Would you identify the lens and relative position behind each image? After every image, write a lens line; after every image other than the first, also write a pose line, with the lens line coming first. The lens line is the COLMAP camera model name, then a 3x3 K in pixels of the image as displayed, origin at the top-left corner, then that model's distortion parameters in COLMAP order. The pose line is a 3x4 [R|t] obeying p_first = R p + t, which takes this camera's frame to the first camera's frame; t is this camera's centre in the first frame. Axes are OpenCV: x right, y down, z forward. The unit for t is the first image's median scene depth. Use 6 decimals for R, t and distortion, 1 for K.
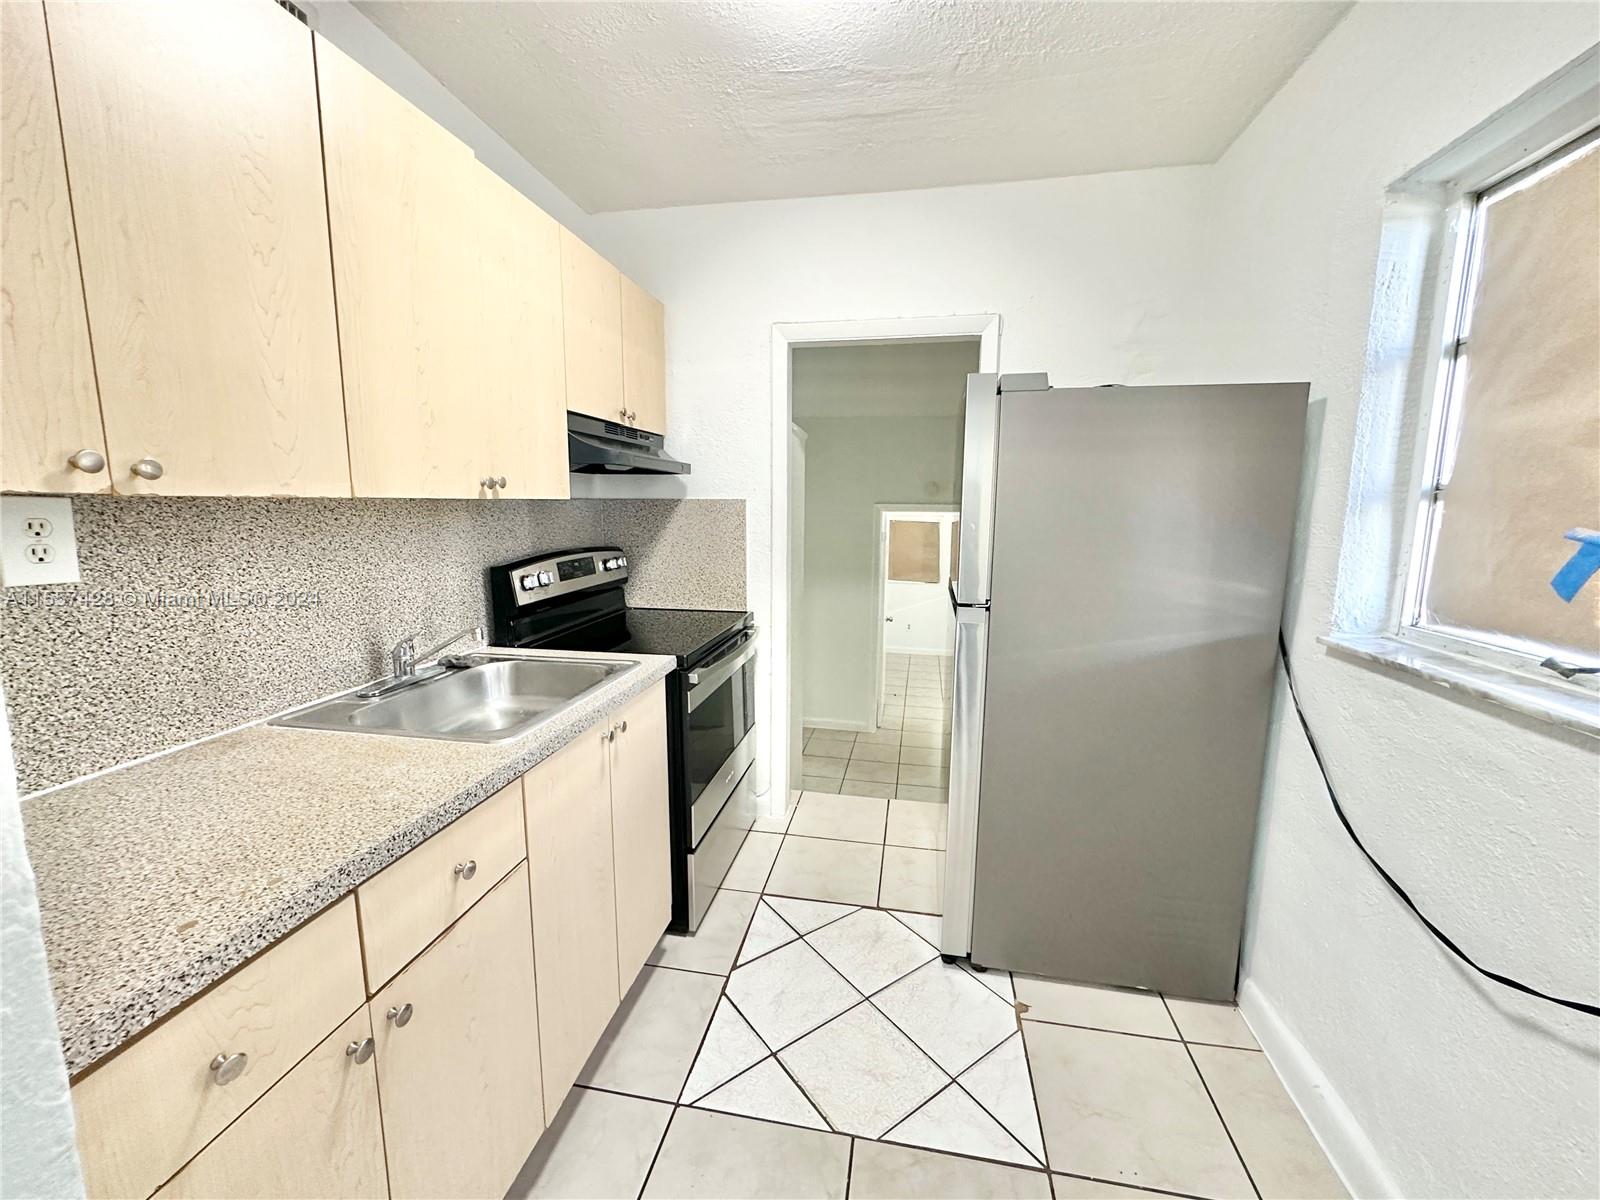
lens RADIAL K [[639.3, 0, 798.3], [0, 639.3, 602.4], [0, 0, 1]] dist [-0.000504, 0.000736]
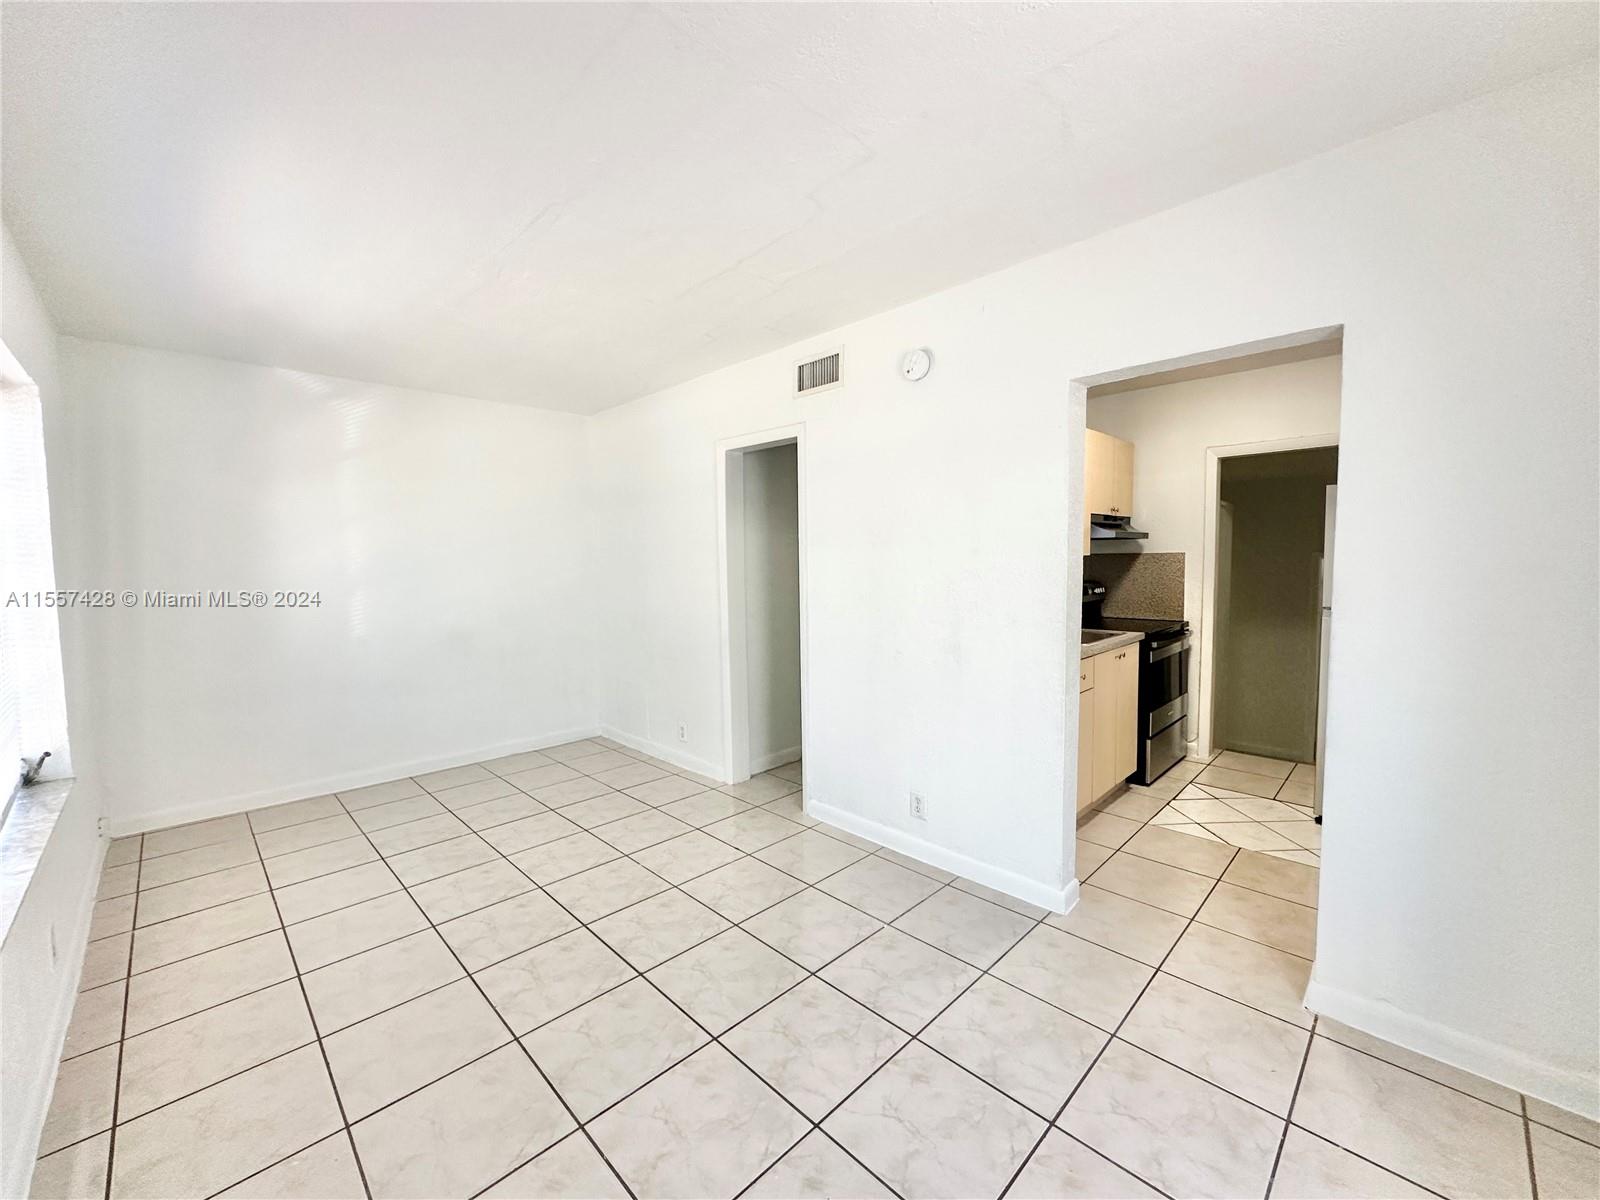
lens RADIAL K [[639.3, 0, 791.2], [0, 639.3, 602.5], [0, 0, 1]] dist [-0.000504, 0.000736]
pose [[0.816910, 0.020548, -0.576399, 0.053233], [-0.068317, 0.995777, -0.061325, 0.183165], [0.572705, 0.089475, 0.814864, -1.220950]]
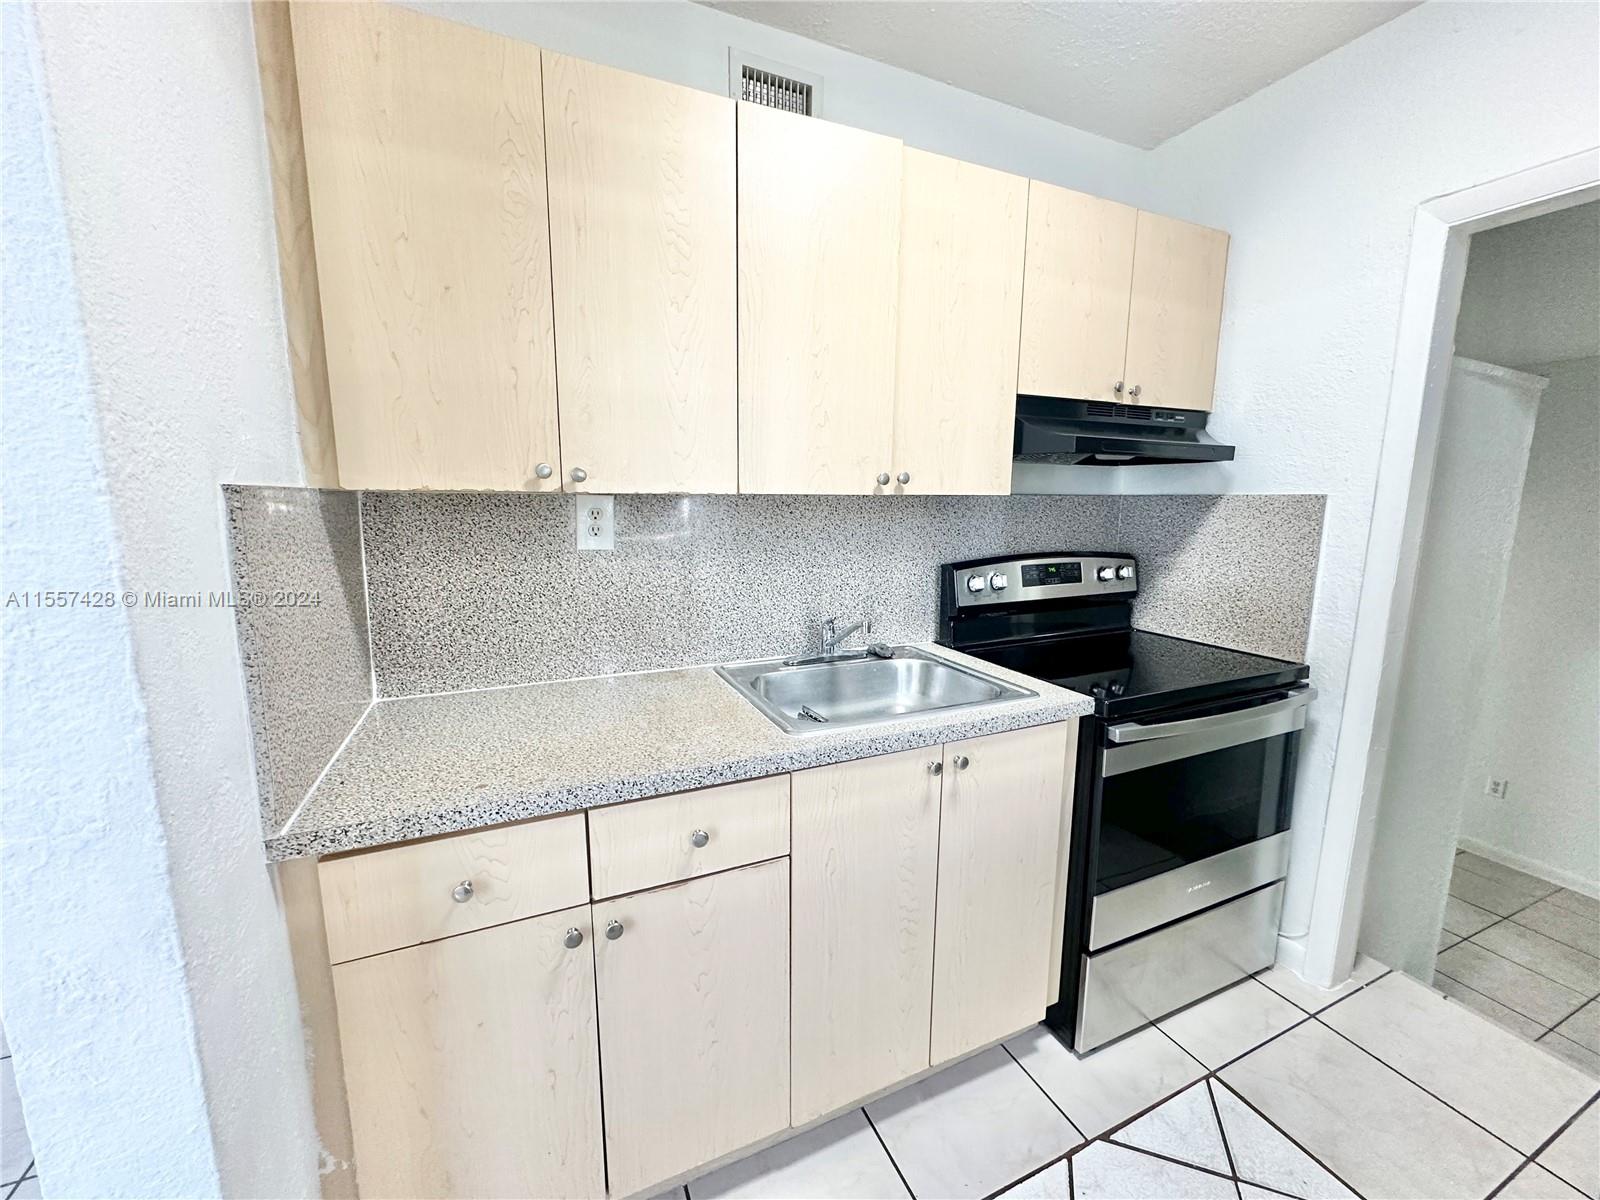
lens RADIAL K [[639.3, 0, 801.7], [0, 639.3, 602.5], [0, 0, 1]] dist [-0.000504, 0.000736]
pose [[0.571528, 0.130690, -0.810108, 0.209555], [-0.128352, 0.989322, 0.069050, -0.037358], [0.810482, 0.064516, 0.582200, 0.251937]]
